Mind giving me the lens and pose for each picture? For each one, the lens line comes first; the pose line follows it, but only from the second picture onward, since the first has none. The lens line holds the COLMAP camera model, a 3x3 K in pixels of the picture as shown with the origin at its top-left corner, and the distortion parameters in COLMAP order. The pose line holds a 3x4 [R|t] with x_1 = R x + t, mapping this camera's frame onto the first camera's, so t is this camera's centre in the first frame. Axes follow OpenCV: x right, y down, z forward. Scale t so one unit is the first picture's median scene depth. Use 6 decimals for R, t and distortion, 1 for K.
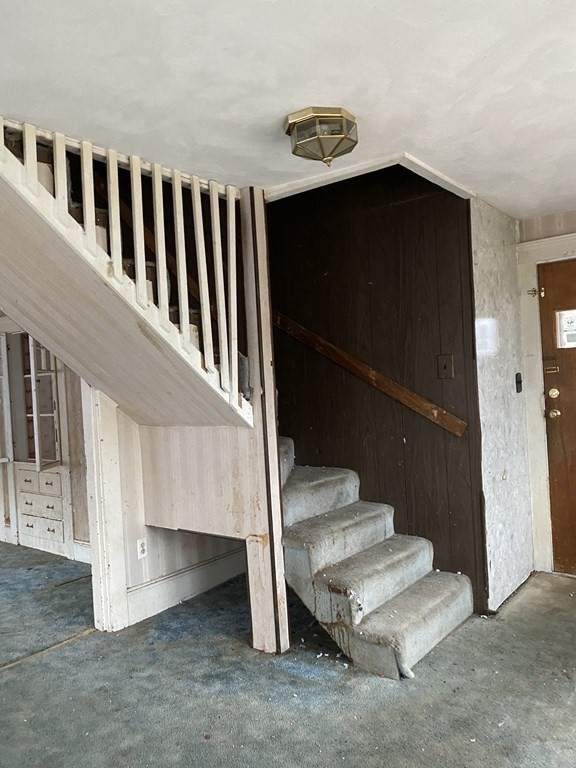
lens RADIAL K [[586.7, 0, 289.0], [0, 586.7, 384.4], [0, 0, 1]] dist [0.011873, -0.000968]
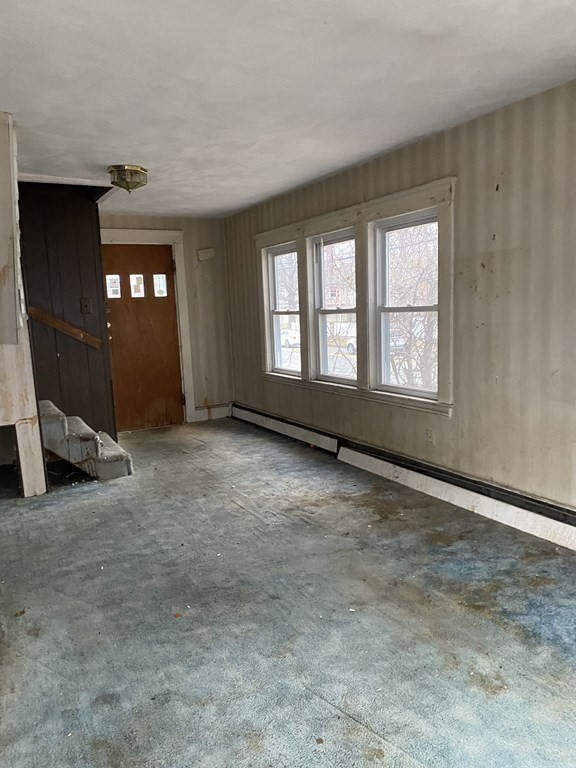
lens RADIAL K [[586.7, 0, 288.7], [0, 586.7, 385.1], [0, 0, 1]] dist [0.011873, -0.000968]
pose [[0.414428, -0.091875, 0.905433, -1.151159], [0.021933, 0.995611, 0.090987, 0.061029], [-0.909818, -0.017848, 0.414624, -0.193837]]
